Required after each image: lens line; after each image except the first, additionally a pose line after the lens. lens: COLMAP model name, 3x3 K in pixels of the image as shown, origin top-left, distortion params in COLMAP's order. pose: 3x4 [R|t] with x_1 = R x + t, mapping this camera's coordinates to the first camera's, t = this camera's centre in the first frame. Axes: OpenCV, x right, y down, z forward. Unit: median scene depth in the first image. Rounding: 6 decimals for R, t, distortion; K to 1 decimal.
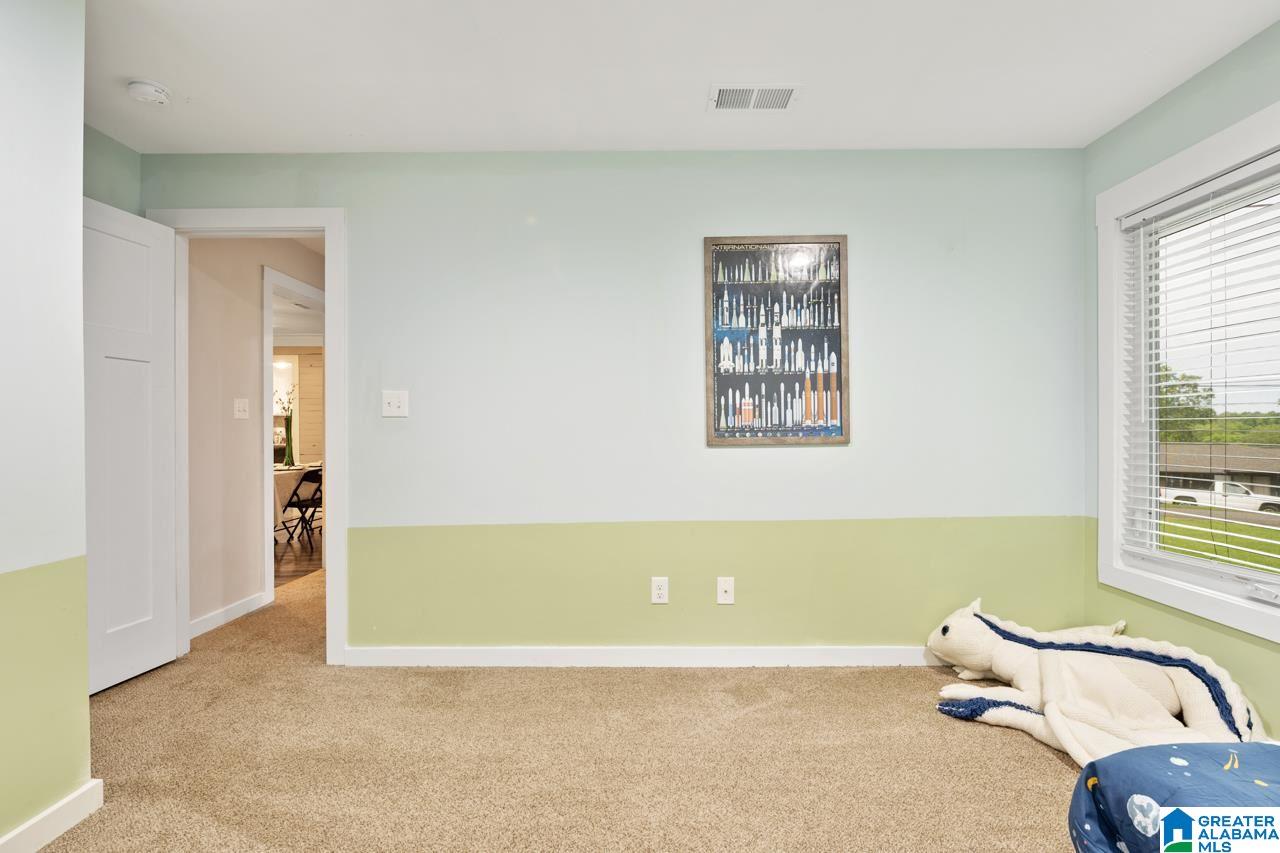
lens RADIAL K [[603.7, 0, 637.7], [0, 603.7, 424.9], [0, 0, 1]] dist [0.002240, 0.000199]
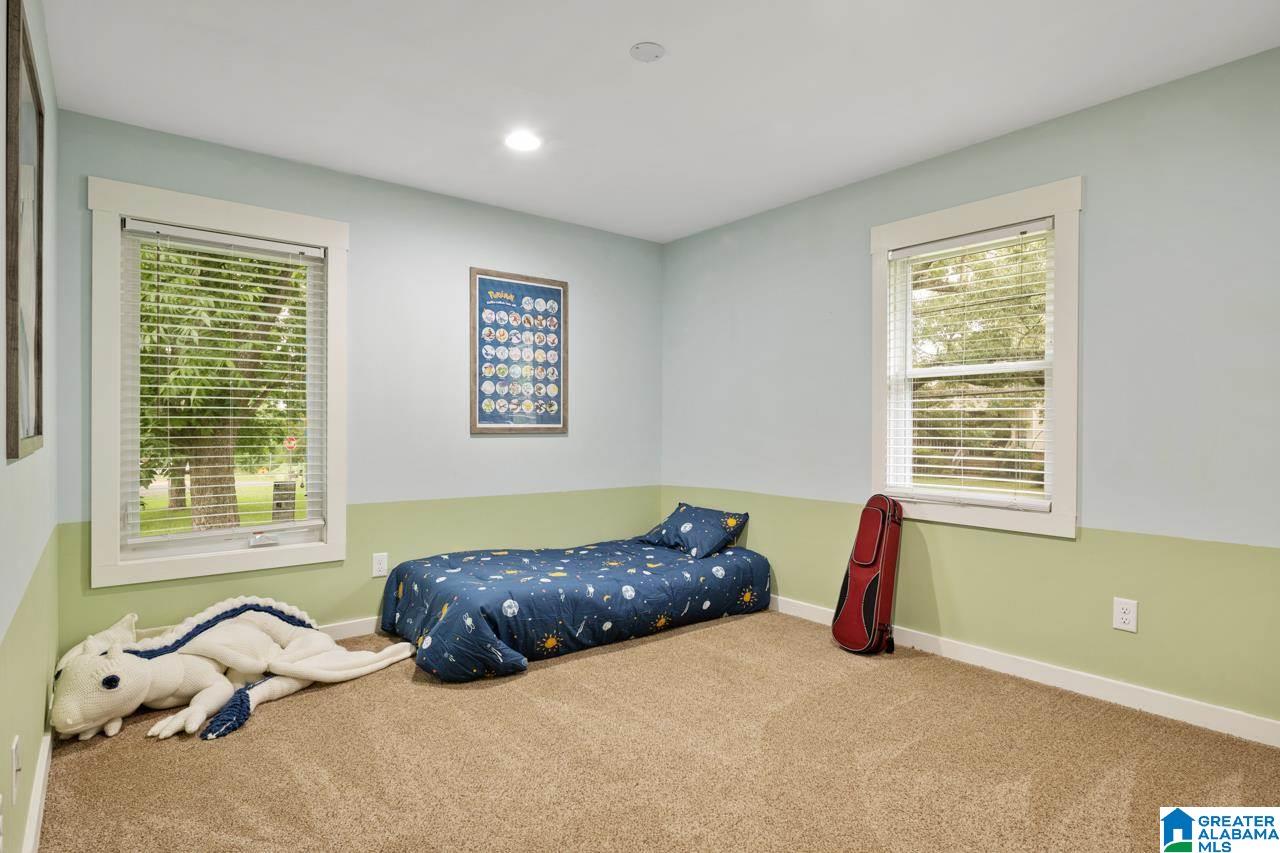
lens RADIAL K [[678.5, 0, 638.4], [0, 678.5, 430.4], [0, 0, 1]] dist [-0.024835, -0.000047]
pose [[-0.641068, 0.007435, 0.767448, -0.729335], [0.006397, 0.999970, -0.004345, 0.030351], [-0.767458, 0.002124, -0.641096, 1.283059]]
